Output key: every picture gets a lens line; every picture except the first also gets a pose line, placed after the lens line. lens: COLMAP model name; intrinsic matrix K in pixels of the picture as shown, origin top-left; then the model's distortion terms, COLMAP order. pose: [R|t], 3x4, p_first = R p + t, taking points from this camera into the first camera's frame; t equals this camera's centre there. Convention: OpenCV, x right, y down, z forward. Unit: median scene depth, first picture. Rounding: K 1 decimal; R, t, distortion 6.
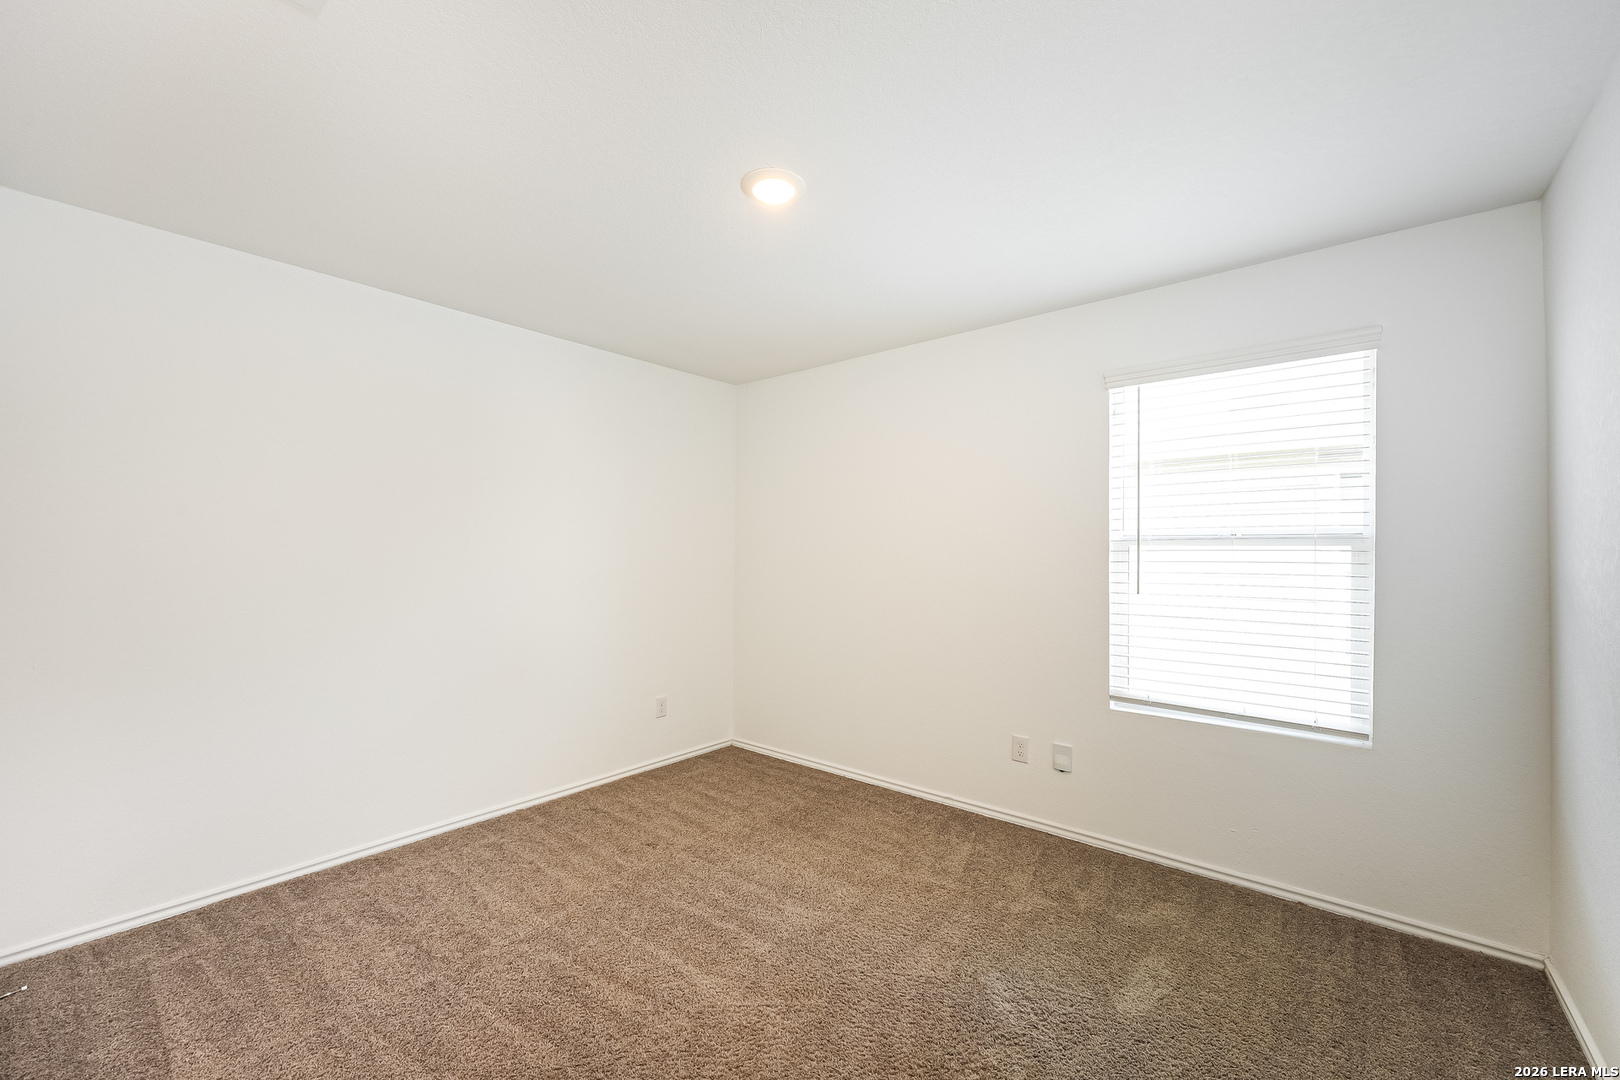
lens RADIAL K [[650.0, 0, 806.0], [0, 650.0, 548.7], [0, 0, 1]] dist [0.002570, 0.000080]
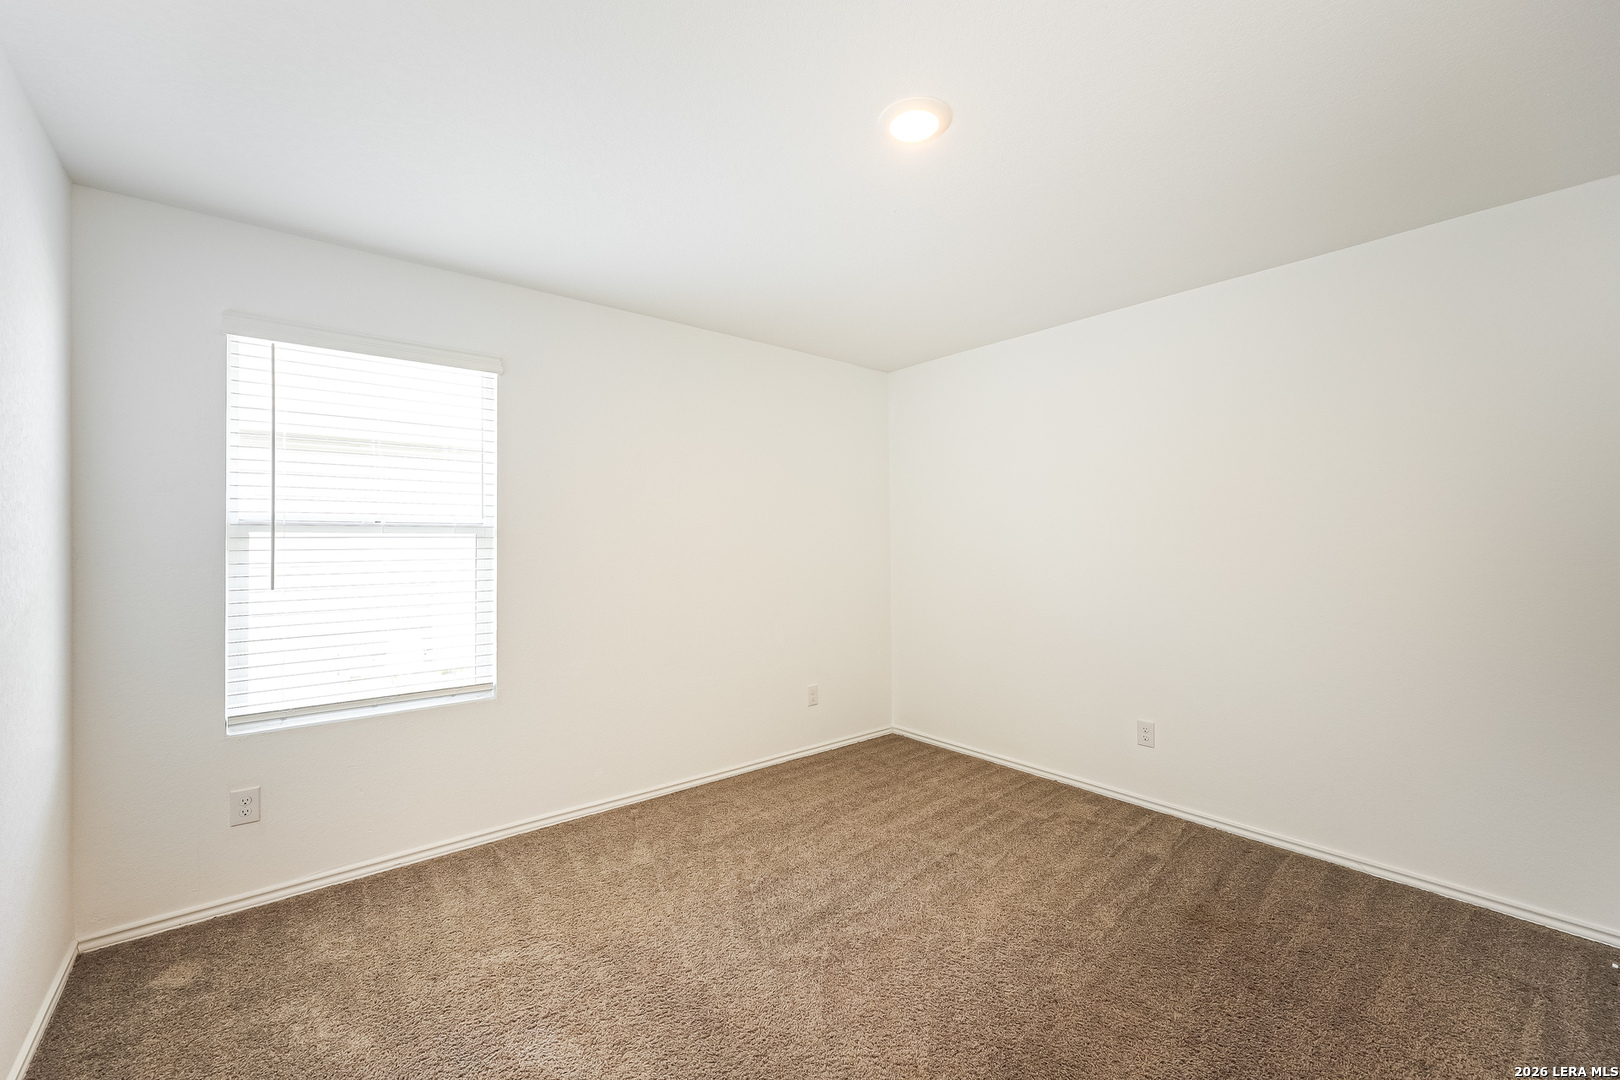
lens RADIAL K [[661.5, 0, 802.6], [0, 661.5, 538.0], [0, 0, 1]] dist [-0.000311, -0.000149]
pose [[0.185536, -0.000299, 0.982637, -0.213580], [-0.003671, 0.999993, 0.000997, 0.000164], [-0.982631, -0.003792, 0.185534, 0.177516]]
